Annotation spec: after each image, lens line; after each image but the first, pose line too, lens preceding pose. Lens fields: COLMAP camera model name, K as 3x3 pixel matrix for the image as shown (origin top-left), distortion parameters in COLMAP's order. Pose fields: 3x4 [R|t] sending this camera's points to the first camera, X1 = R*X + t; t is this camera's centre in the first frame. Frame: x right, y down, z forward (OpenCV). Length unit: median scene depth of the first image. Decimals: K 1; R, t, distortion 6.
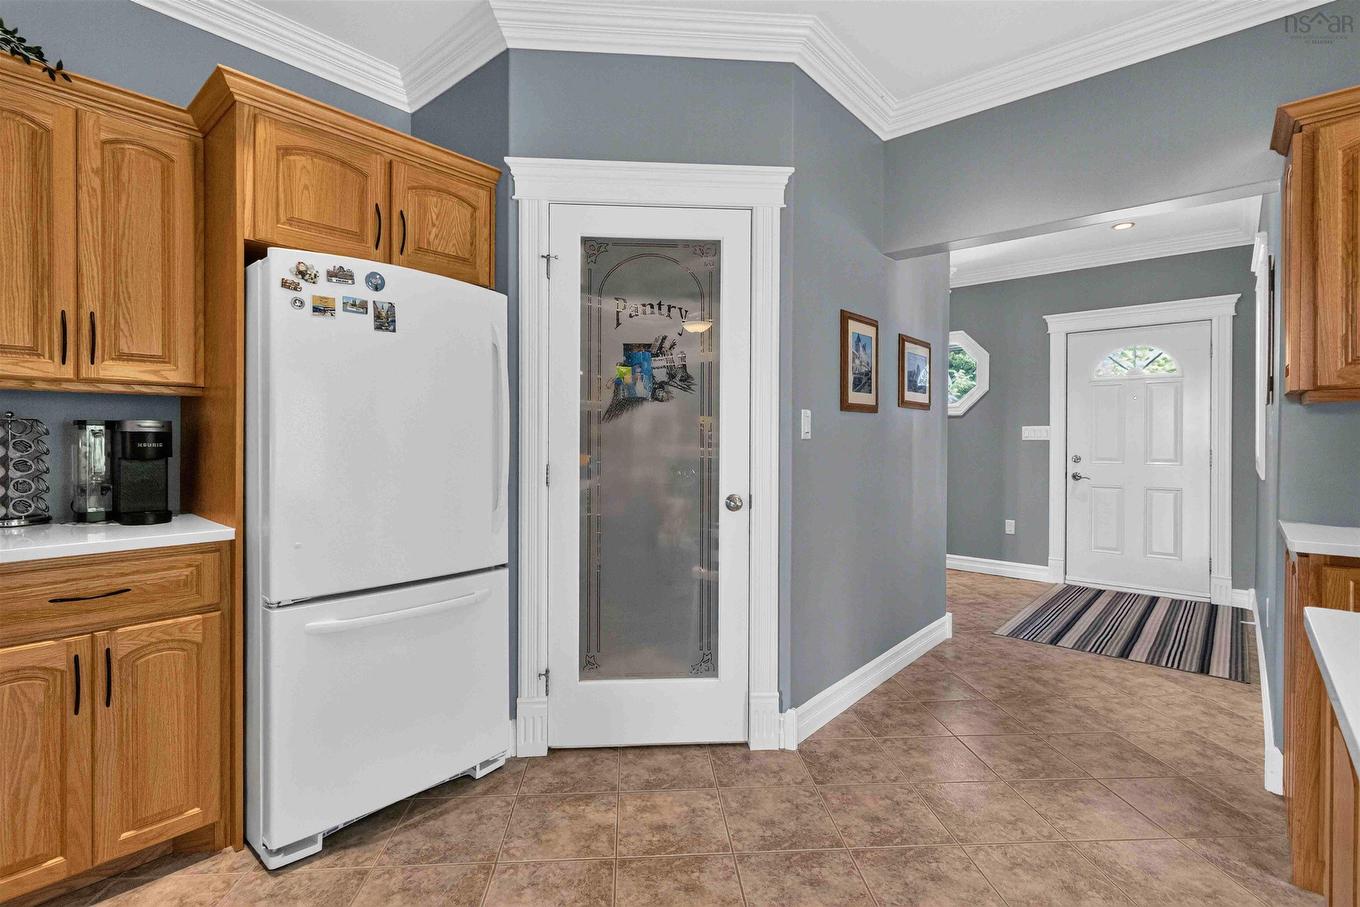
lens RADIAL K [[644.4, 0, 676.8], [0, 644.4, 441.8], [0, 0, 1]] dist [0.002469, 0.000569]
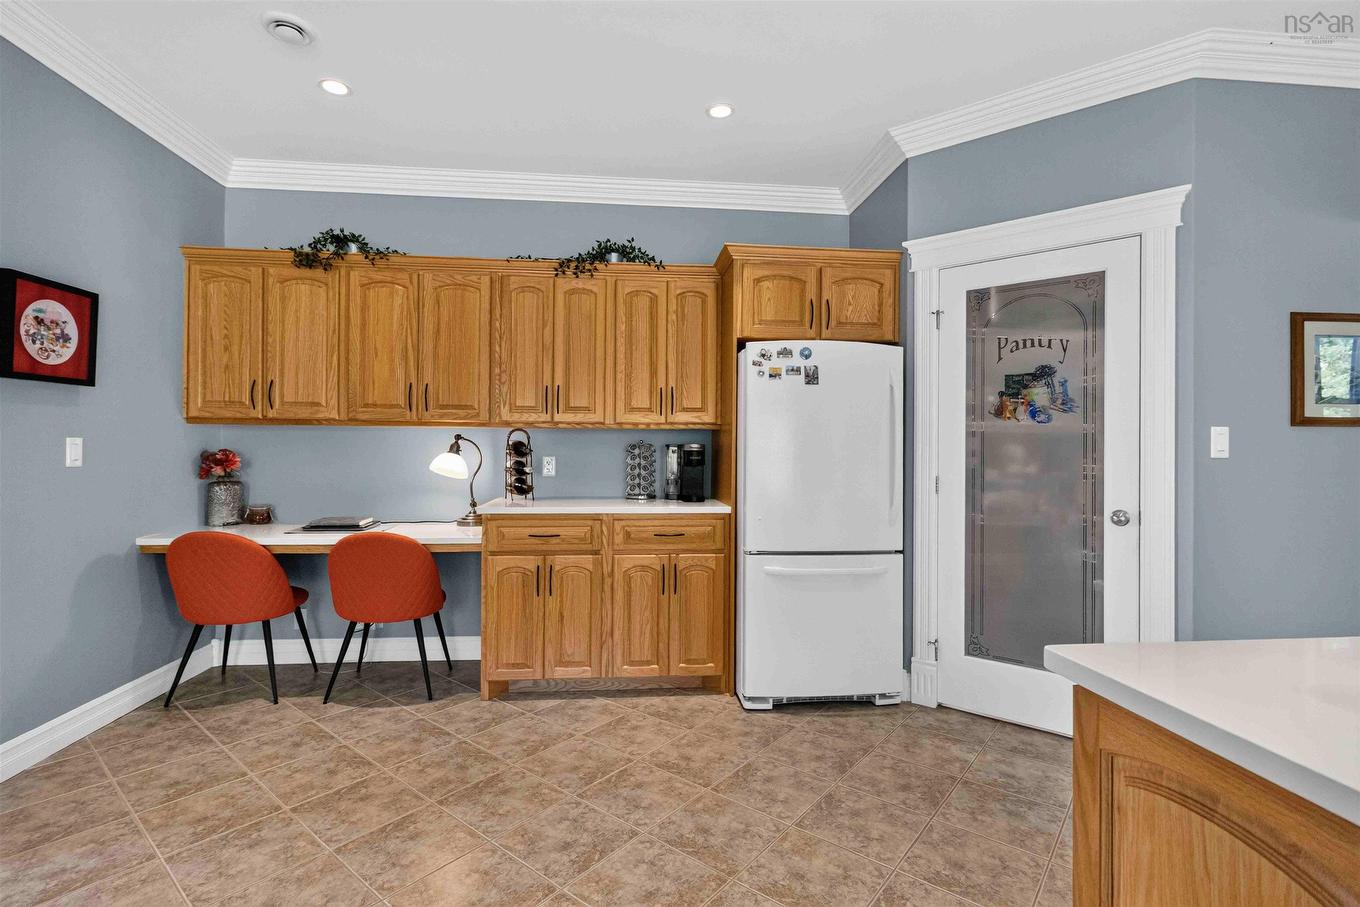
lens RADIAL K [[644.4, 0, 679.5], [0, 644.4, 451.6], [0, 0, 1]] dist [0.002469, 0.000569]
pose [[0.735078, 0.000480, -0.677983, 0.342158], [-0.009476, 0.999909, -0.009566, 0.004541], [0.677916, 0.013456, 0.735016, -0.323259]]
